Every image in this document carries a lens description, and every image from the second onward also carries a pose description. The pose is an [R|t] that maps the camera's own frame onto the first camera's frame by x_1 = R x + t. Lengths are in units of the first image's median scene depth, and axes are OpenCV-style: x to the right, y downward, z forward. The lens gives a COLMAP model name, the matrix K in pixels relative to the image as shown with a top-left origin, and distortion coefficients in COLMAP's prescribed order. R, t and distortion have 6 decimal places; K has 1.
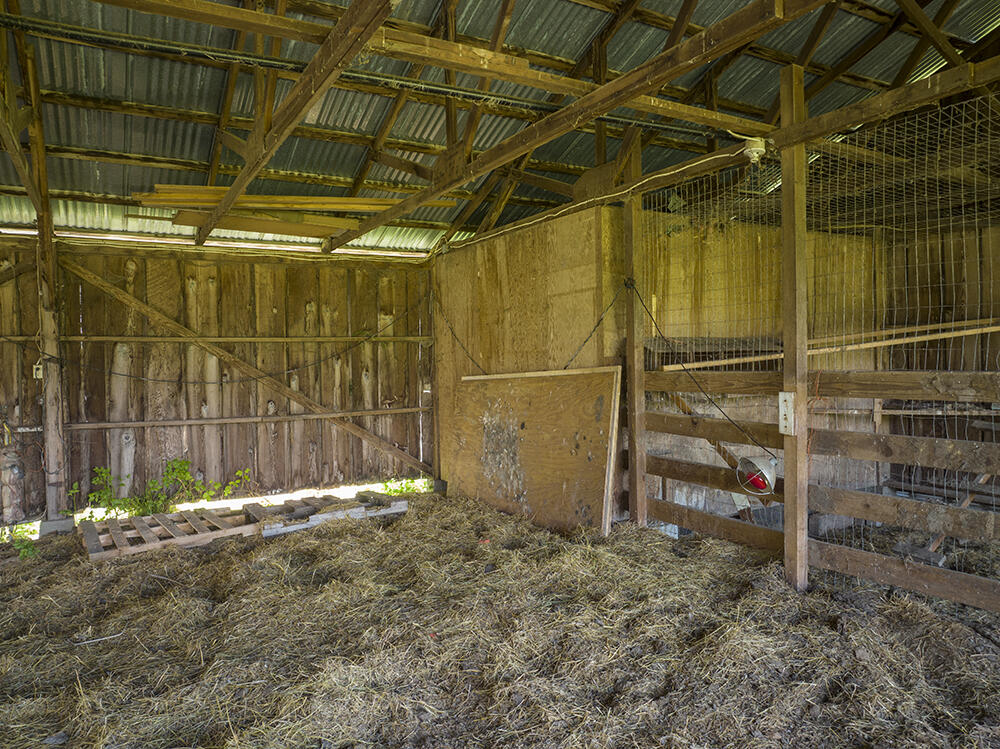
lens RADIAL K [[707.4, 0, 500.0], [0, 707.4, 374.5], [0, 0, 1]] dist [-0.021421, -0.001349]
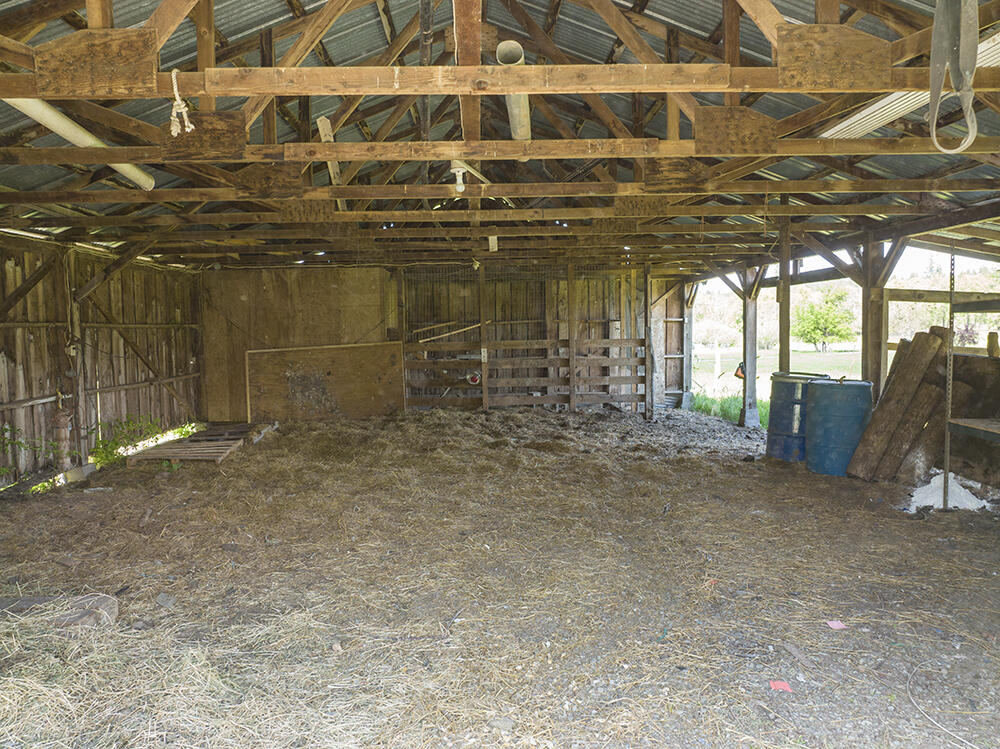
lens RADIAL K [[707.4, 0, 500.0], [0, 707.4, 374.5], [0, 0, 1]] dist [-0.021421, -0.001349]
pose [[0.459218, -0.050268, 0.886900, -1.387488], [0.029703, 0.998708, 0.041226, 0.009479], [-0.887827, 0.007412, 0.460118, -0.270480]]
